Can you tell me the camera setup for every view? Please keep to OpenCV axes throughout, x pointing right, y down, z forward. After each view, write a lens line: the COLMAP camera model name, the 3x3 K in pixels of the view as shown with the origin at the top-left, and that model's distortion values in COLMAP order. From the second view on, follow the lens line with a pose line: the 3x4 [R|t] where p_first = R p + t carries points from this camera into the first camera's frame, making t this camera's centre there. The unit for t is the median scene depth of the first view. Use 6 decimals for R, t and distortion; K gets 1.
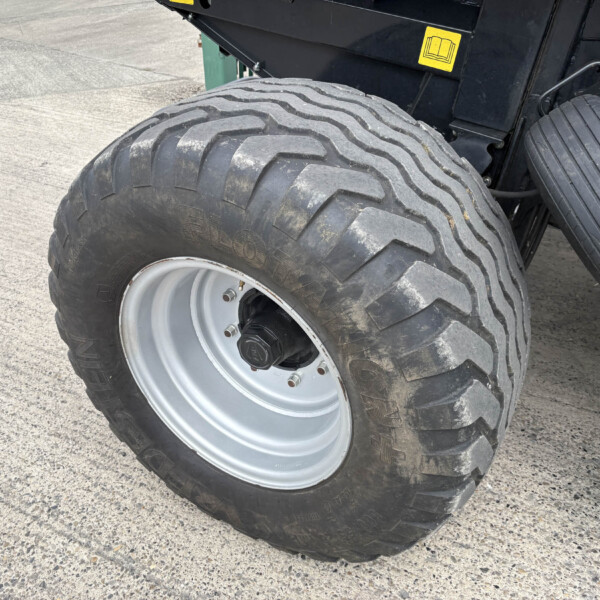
lens RADIAL K [[623.3, 0, 300.0], [0, 623.3, 300.0], [0, 0, 1]] dist [0.021785, -0.006765]
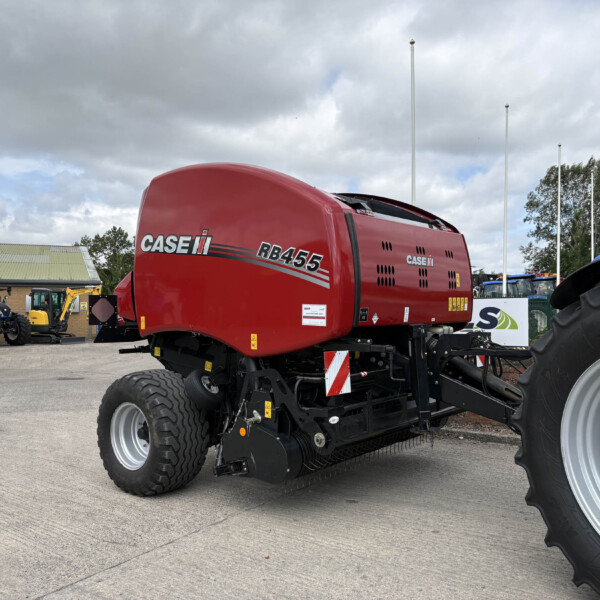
lens RADIAL K [[605.2, 0, 300.0], [0, 605.2, 300.0], [0, 0, 1]] dist [0.020491, 0.001410]
pose [[0.984723, 0.005045, -0.174055, 2.056070], [-0.098256, 0.841339, -0.531502, 1.707366], [0.143758, 0.540485, 0.828981, -3.228017]]
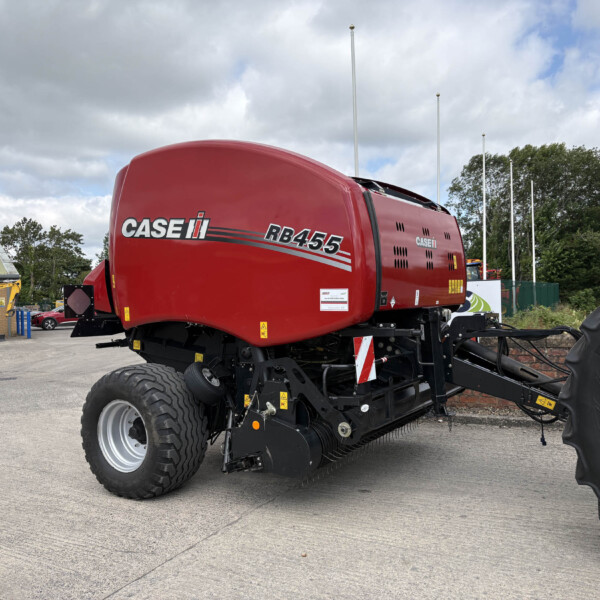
lens RADIAL K [[605.2, 0, 296.1], [0, 605.2, 304.4], [0, 0, 1]] dist [0.024775, -0.009360]
pose [[0.998689, -0.015503, -0.048782, 1.392422], [-0.012091, 0.854611, -0.519129, 1.662363], [0.049738, 0.519038, 0.853303, -3.092749]]
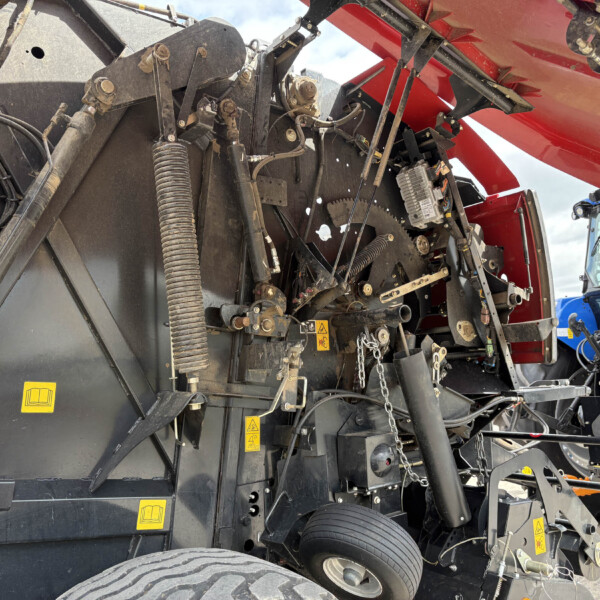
lens RADIAL K [[605.2, 0, 296.1], [0, 605.2, 304.4], [0, 0, 1]] dist [0.024775, -0.009360]
pose [[0.401481, 0.091391, 0.911296, -1.172776], [0.517724, 0.798133, -0.308131, -0.289441], [-0.755496, 0.595509, 0.273120, 0.251389]]
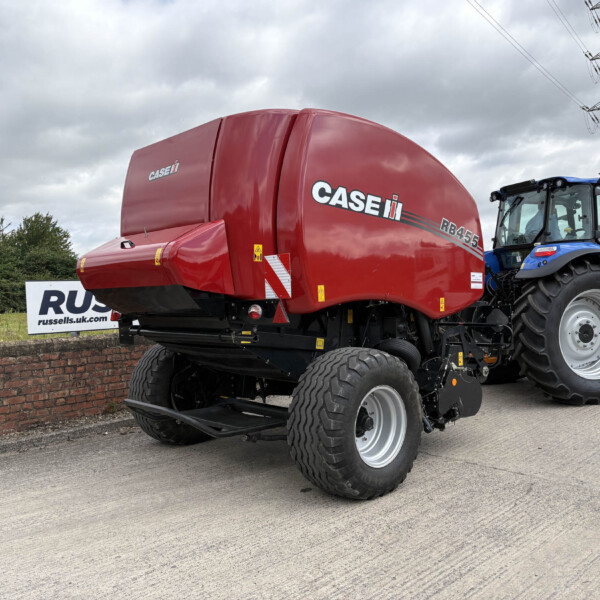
lens RADIAL K [[623.3, 0, 300.0], [0, 623.3, 300.0], [0, 0, 1]] dist [0.021785, -0.006765]
pose [[0.289120, -0.009895, 0.957242, -4.315420], [0.527916, 0.835800, -0.150810, -0.209926], [-0.798570, 0.548946, 0.246870, 0.167286]]
